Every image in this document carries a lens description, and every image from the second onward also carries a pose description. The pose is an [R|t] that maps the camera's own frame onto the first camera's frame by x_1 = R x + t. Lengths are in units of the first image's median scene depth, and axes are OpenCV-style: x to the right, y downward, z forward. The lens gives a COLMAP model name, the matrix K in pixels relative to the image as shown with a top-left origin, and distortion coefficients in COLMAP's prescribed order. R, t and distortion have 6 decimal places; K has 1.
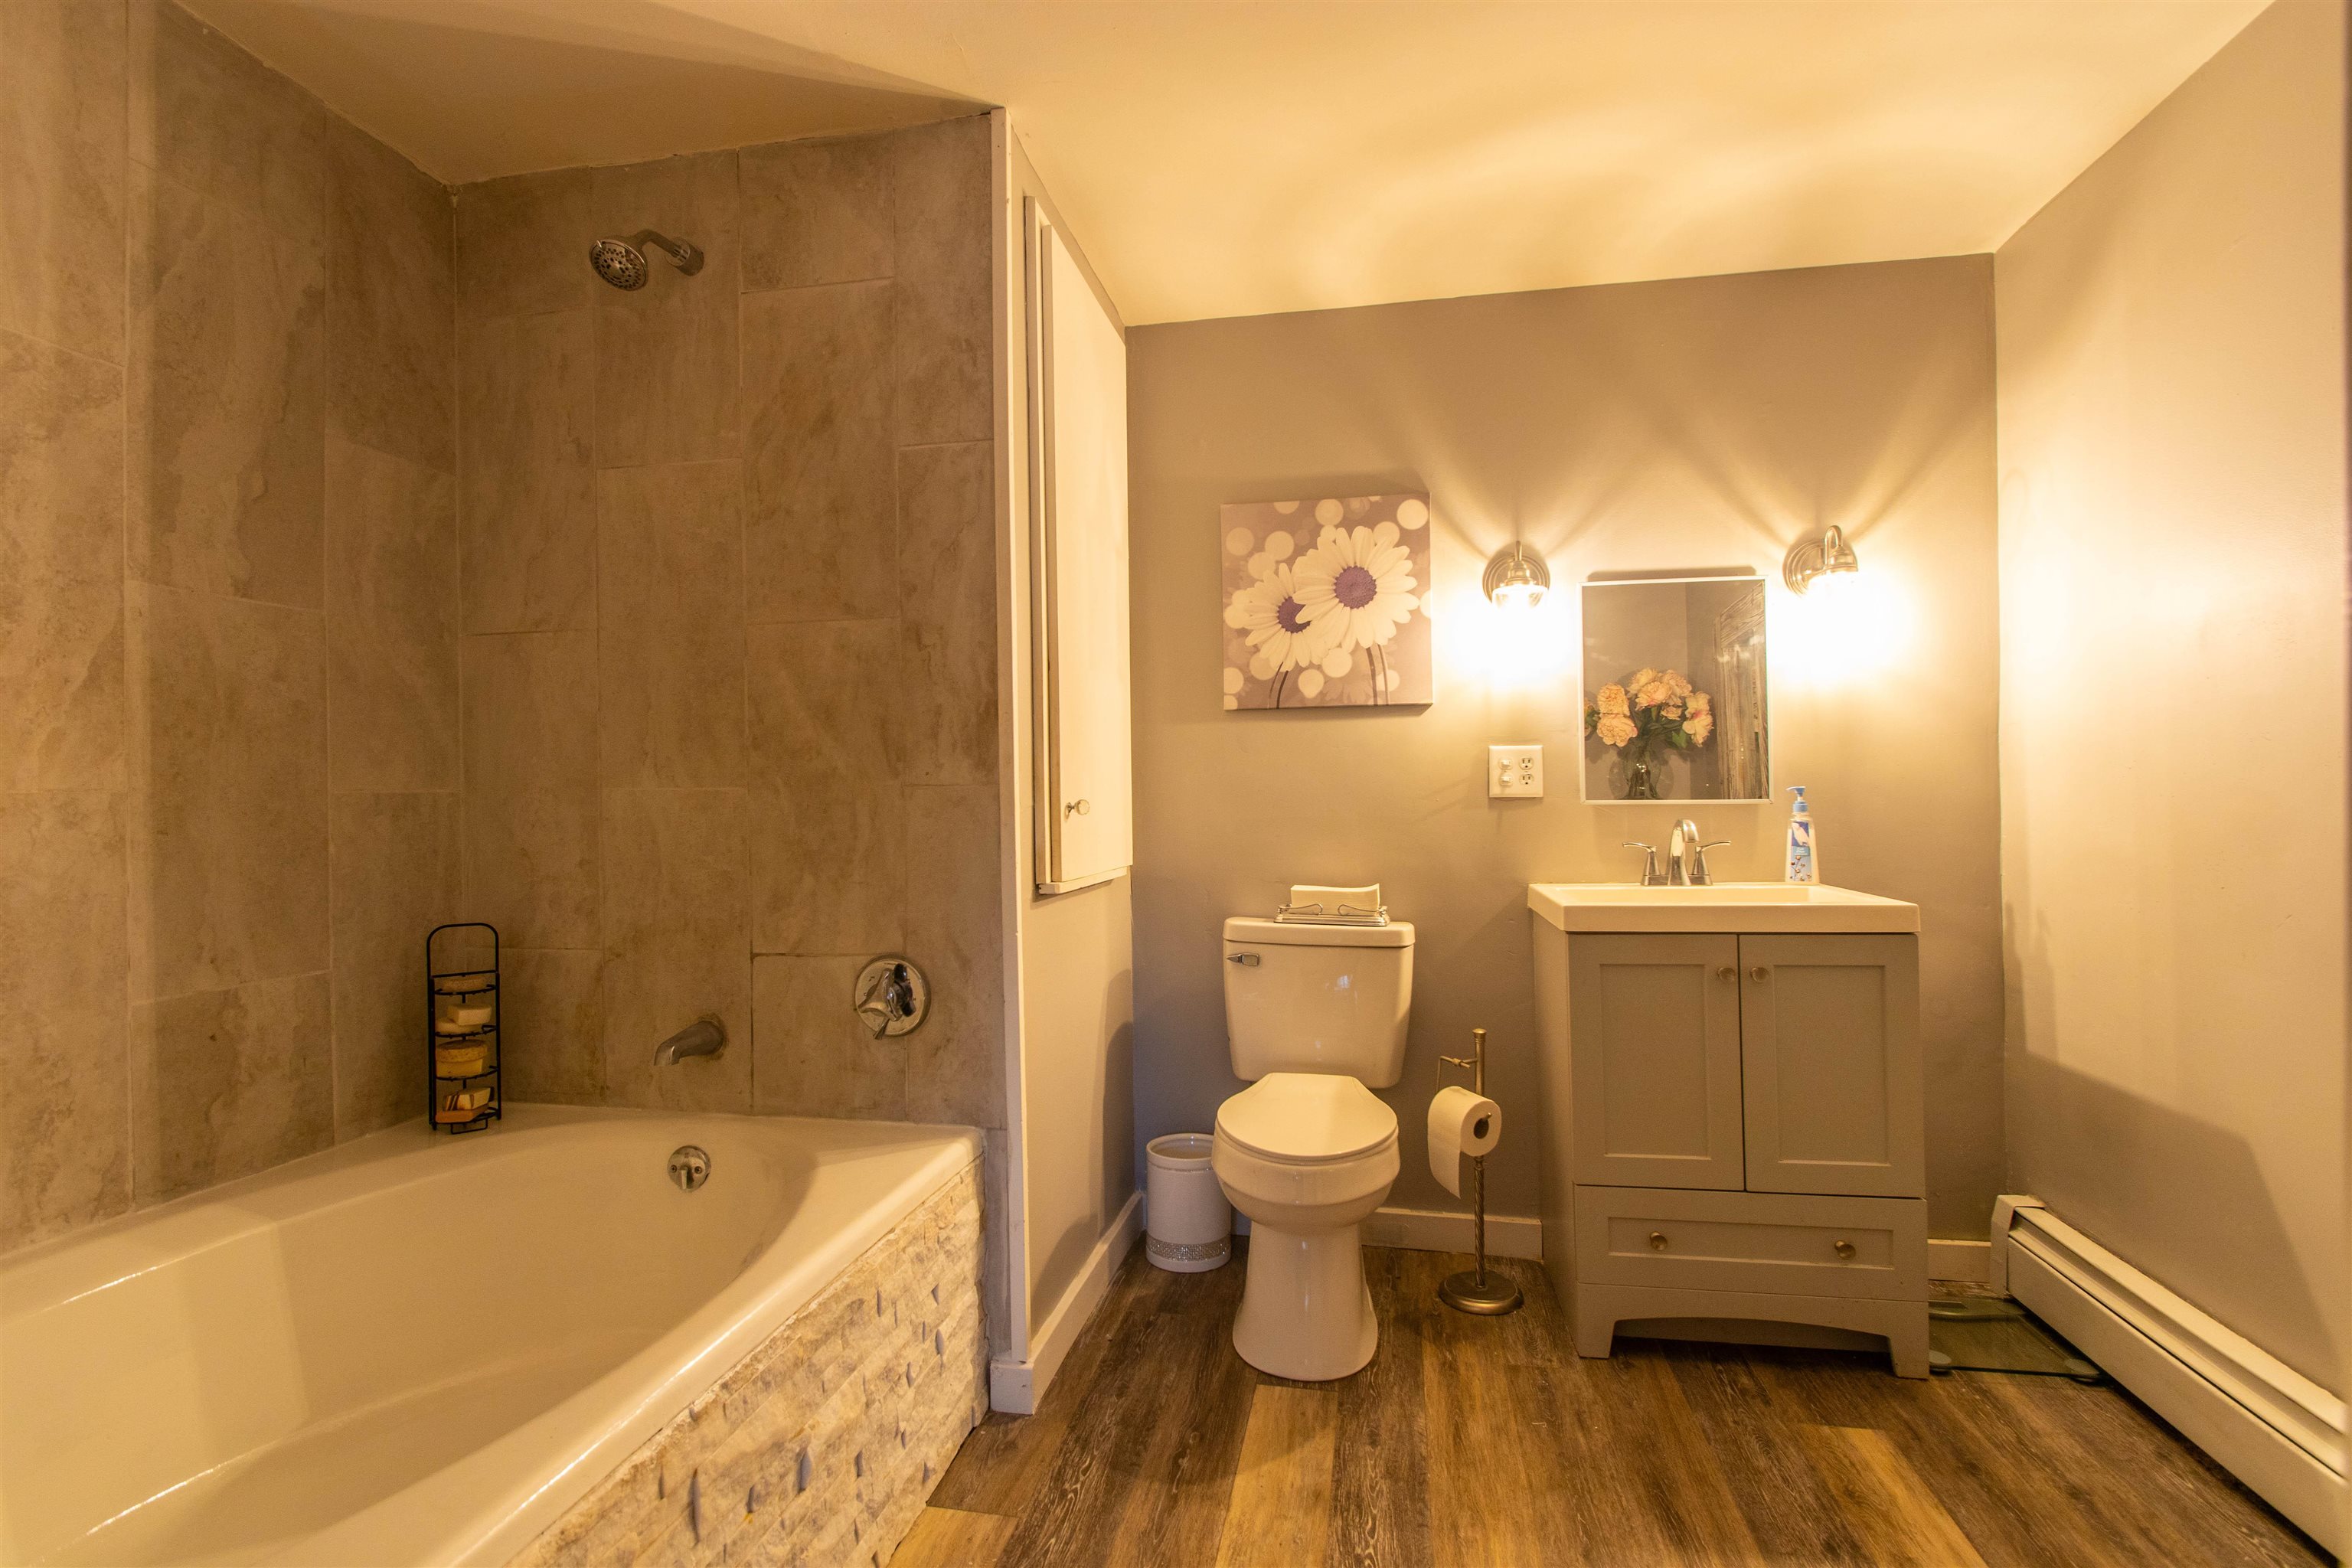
lens RADIAL K [[1095.0, 0, 1188.2], [0, 1095.0, 790.2], [0, 0, 1]] dist [0.004781, -0.005933]
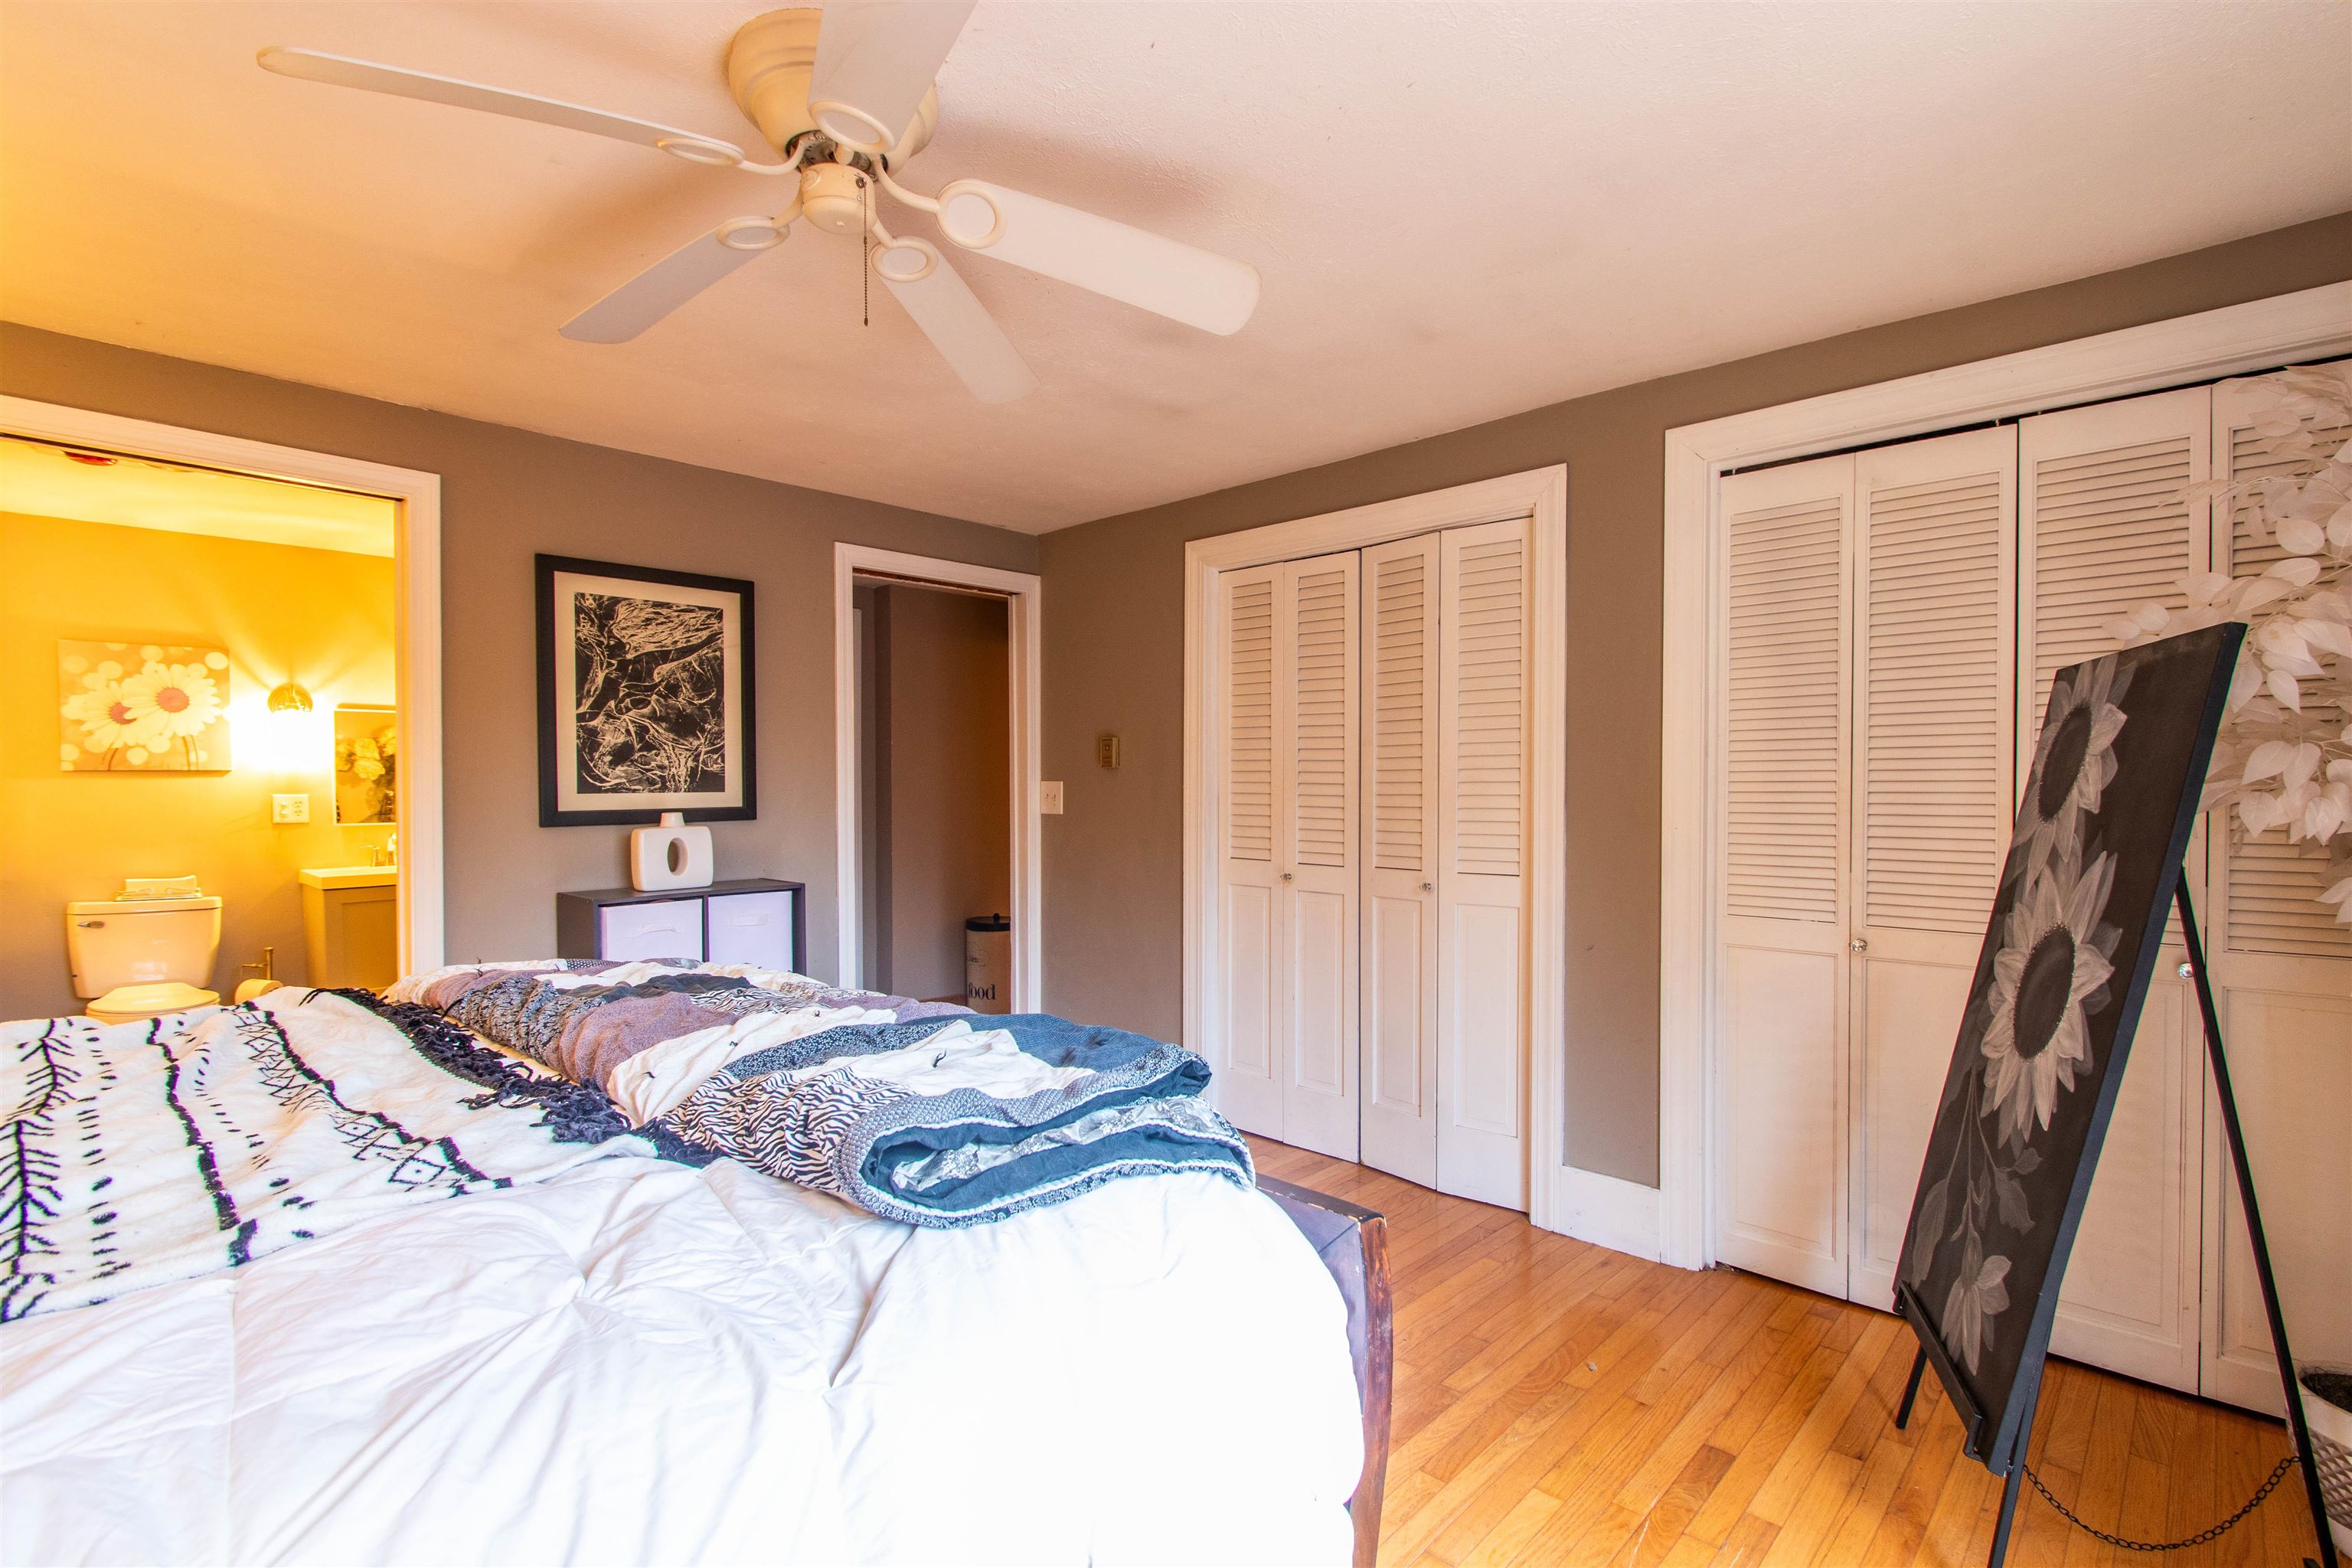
lens RADIAL K [[1095.0, 0, 1188.7], [0, 1095.0, 801.3], [0, 0, 1]] dist [0.004781, -0.005933]
pose [[0.547274, -0.006908, 0.836925, -0.400955], [-0.003918, 0.999934, 0.010816, -0.054112], [-0.836944, -0.009199, 0.547211, -1.223276]]
